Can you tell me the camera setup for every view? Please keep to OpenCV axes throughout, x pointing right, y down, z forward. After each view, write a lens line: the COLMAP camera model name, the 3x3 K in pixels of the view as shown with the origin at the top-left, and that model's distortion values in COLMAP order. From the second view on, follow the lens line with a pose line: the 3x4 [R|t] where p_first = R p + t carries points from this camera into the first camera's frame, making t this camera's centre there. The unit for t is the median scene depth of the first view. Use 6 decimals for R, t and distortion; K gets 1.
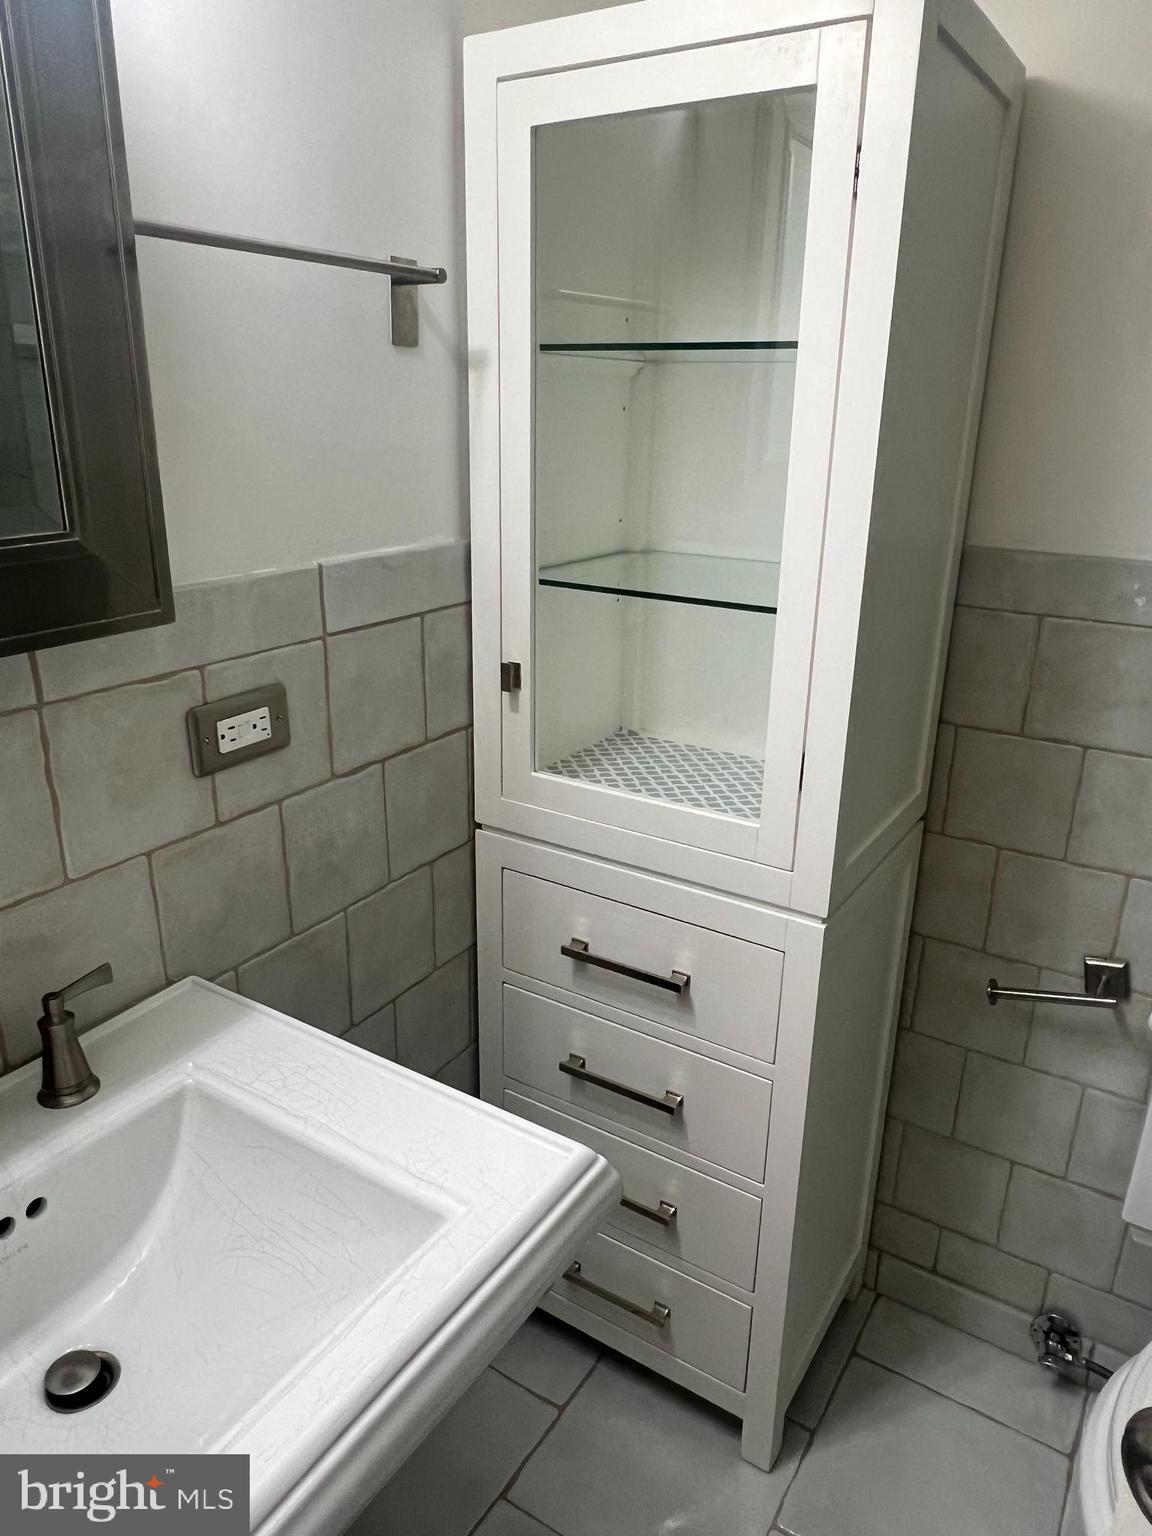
lens RADIAL K [[1057.0, 0, 574.9], [0, 1057.0, 771.3], [0, 0, 1]] dist [0.002090, -0.008050]
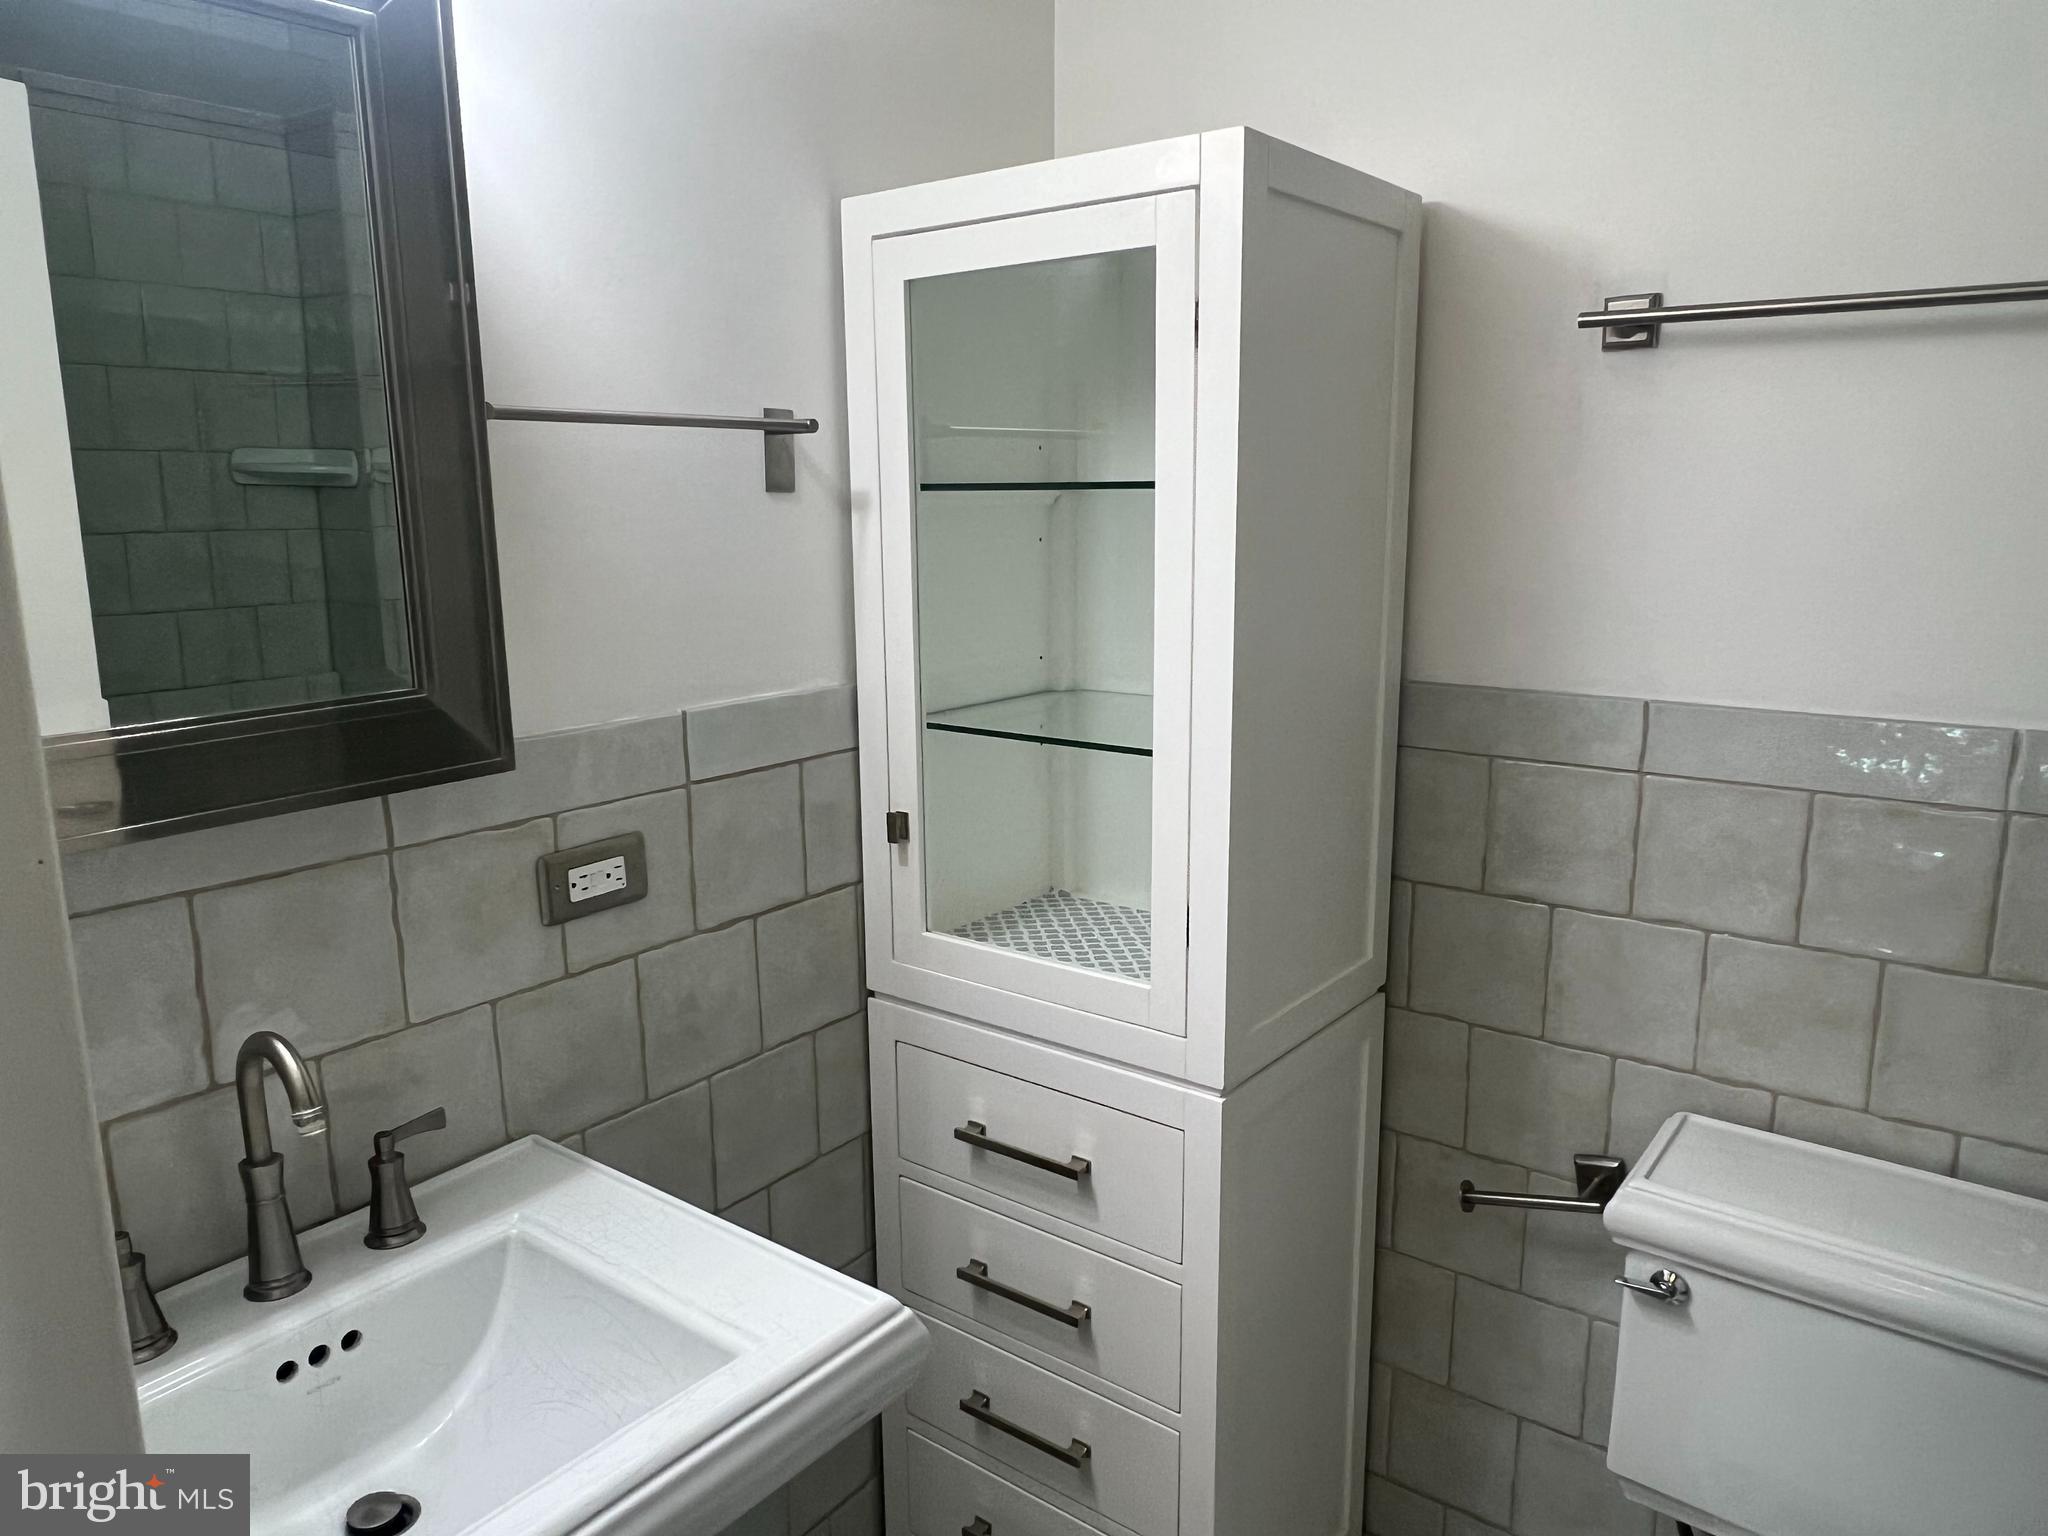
lens RADIAL K [[1409.3, 0, 1015.1], [0, 1409.3, 786.2], [0, 0, 1]] dist [0.002090, -0.008050]
pose [[0.995480, -0.007453, -0.094673, 0.173688], [-0.005040, 0.991365, -0.131036, 0.039386], [0.094833, 0.130921, 0.986847, -0.233827]]
